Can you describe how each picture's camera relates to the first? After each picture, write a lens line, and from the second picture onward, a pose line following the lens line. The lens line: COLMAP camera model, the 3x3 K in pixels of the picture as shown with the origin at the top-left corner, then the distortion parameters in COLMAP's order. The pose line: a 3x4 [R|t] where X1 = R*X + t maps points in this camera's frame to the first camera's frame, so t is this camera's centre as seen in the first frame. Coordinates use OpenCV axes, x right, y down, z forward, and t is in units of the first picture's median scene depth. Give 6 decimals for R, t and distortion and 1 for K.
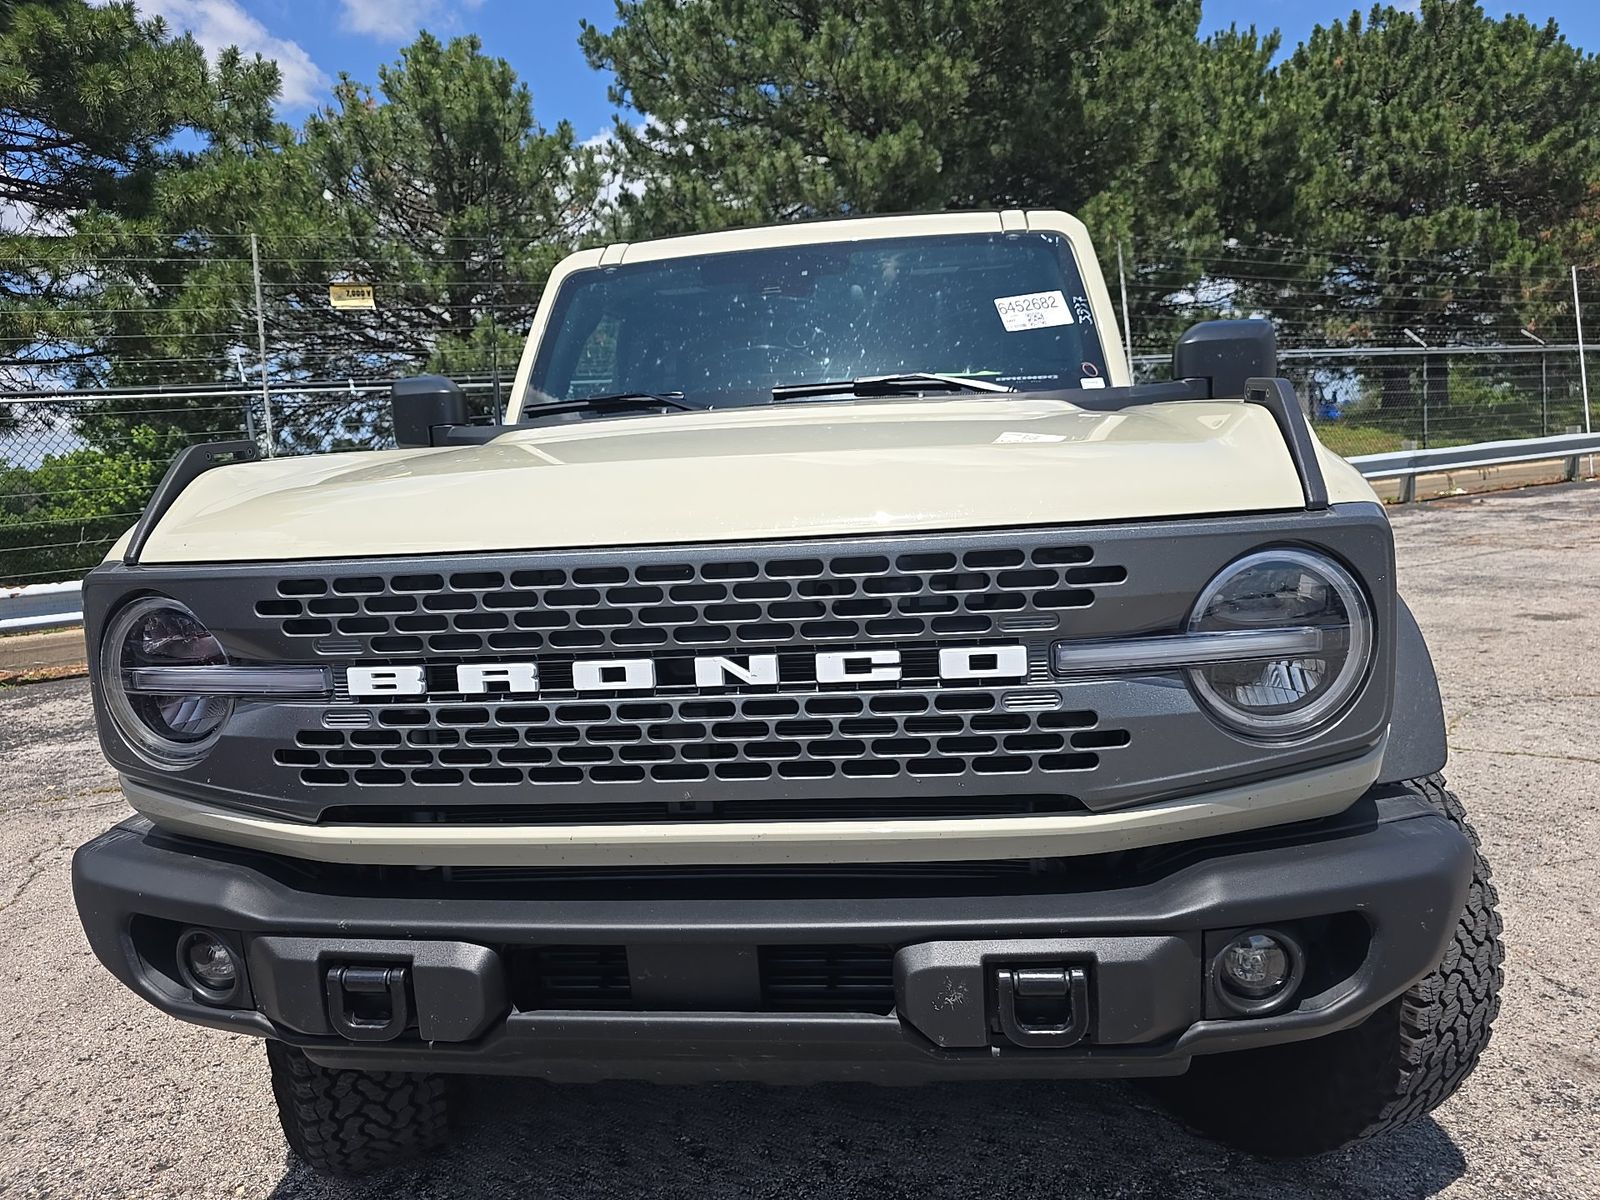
lens RADIAL K [[1107.4, 0, 800.5], [0, 1107.4, 620.8], [0, 0, 1]] dist [0.033382, -0.029163]
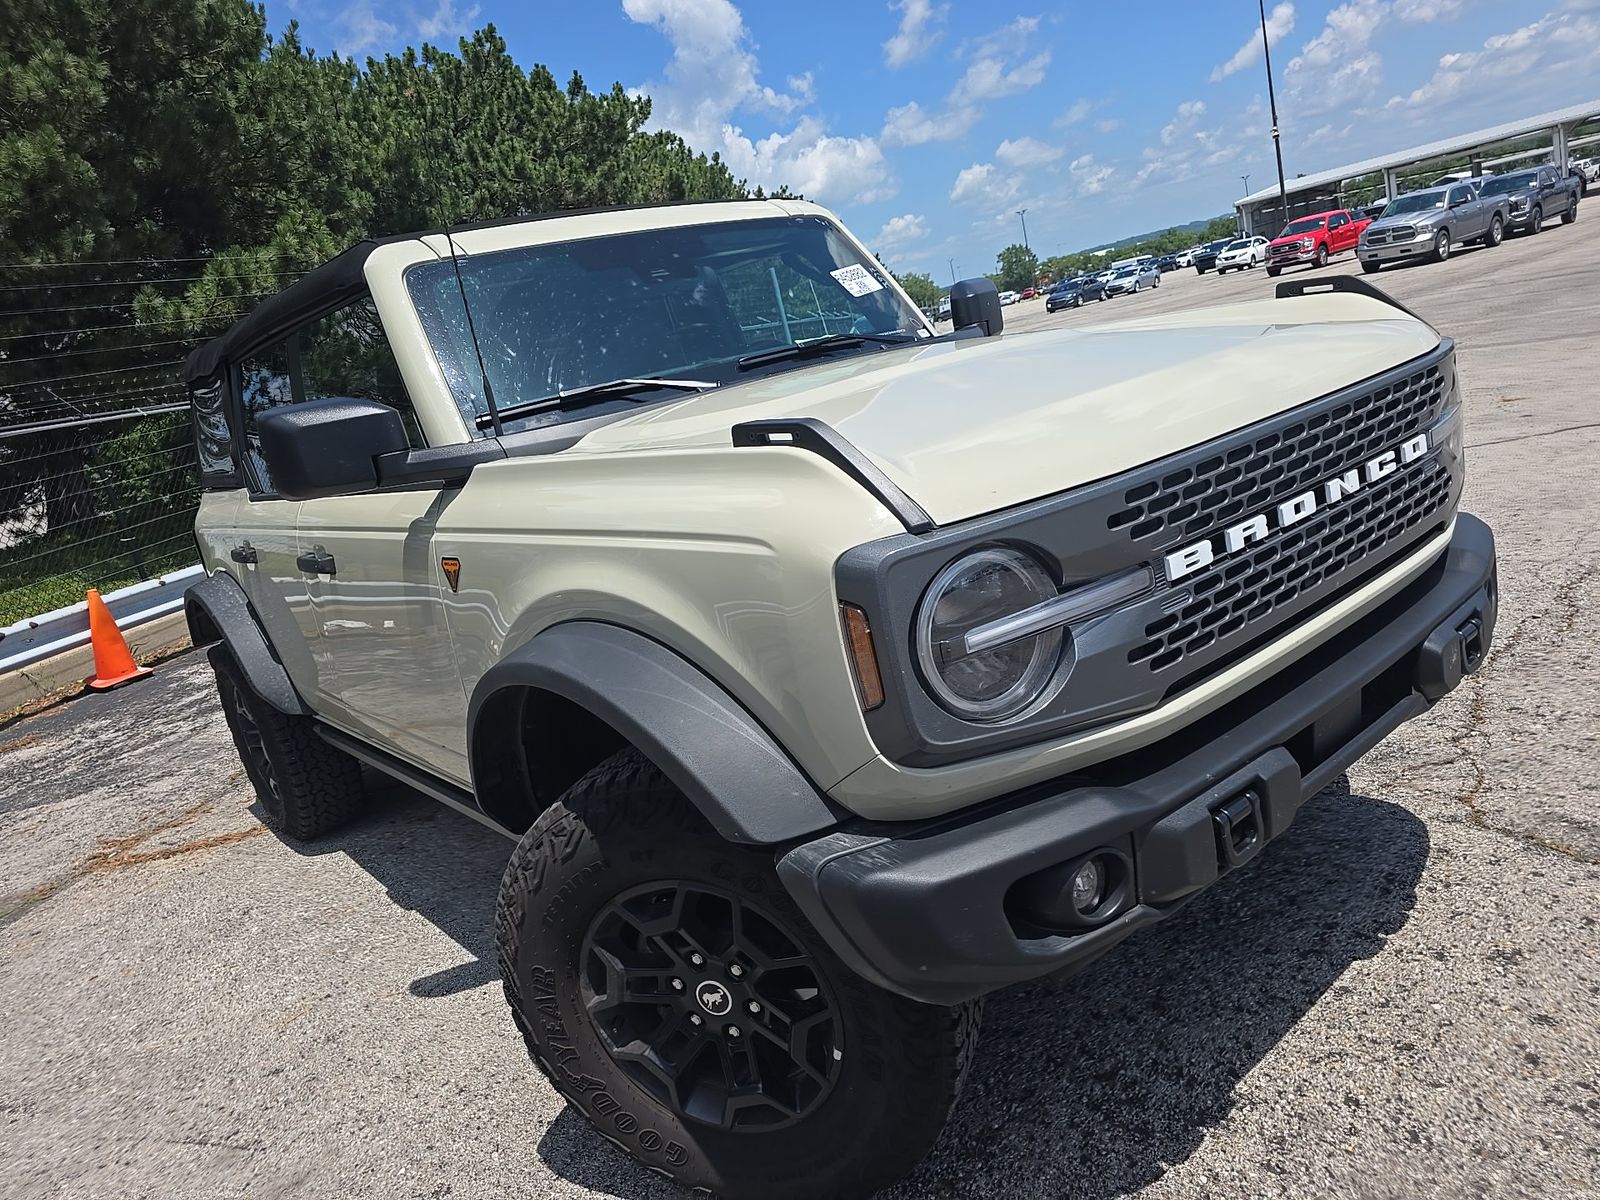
lens RADIAL K [[1107.4, 0, 800.5], [0, 1107.4, 620.8], [0, 0, 1]] dist [0.033382, -0.029163]
pose [[0.677297, -0.255783, 0.689814, -0.189199], [0.272495, 0.958149, 0.087731, -0.012476], [-0.683385, 0.128551, 0.718651, 0.058902]]
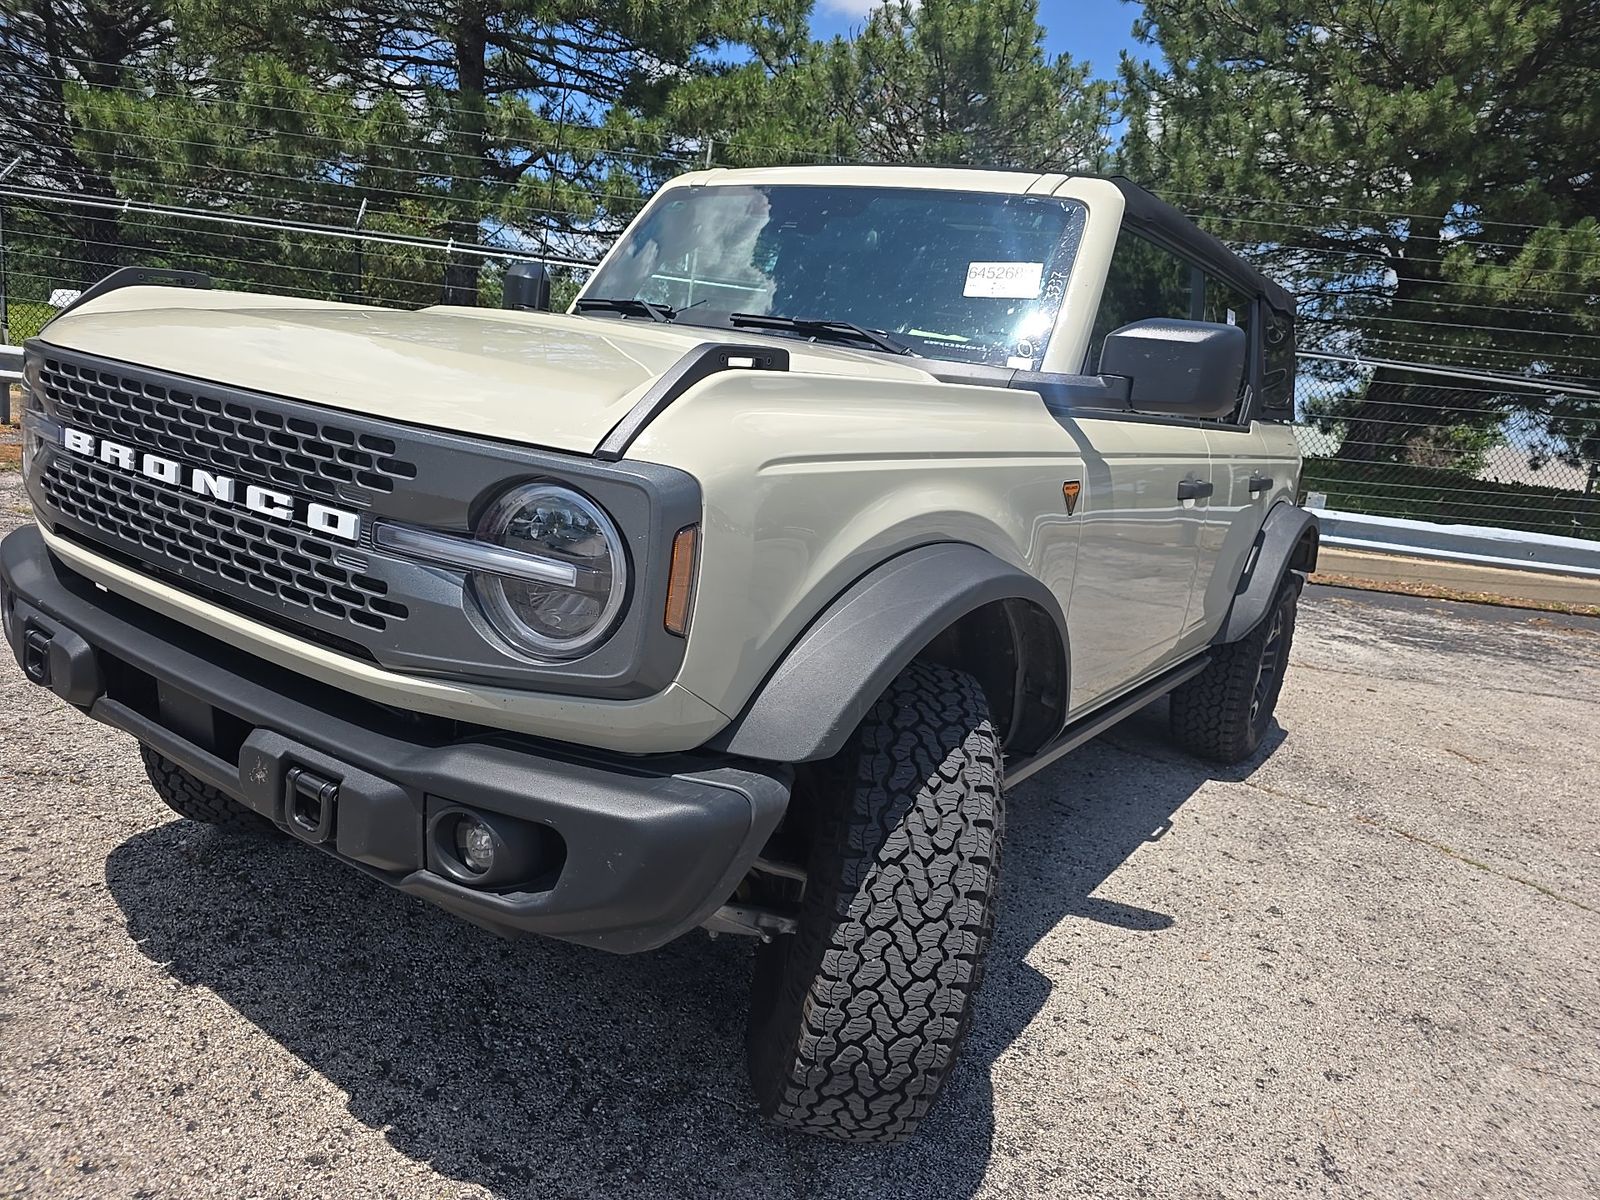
lens RADIAL K [[1107.4, 0, 800.5], [0, 1107.4, 620.8], [0, 0, 1]] dist [0.033382, -0.029163]
pose [[0.869274, 0.271512, -0.413091, 0.136853], [-0.249928, 0.962377, 0.106615, -0.013768], [0.426497, 0.010565, 0.904427, 0.014639]]
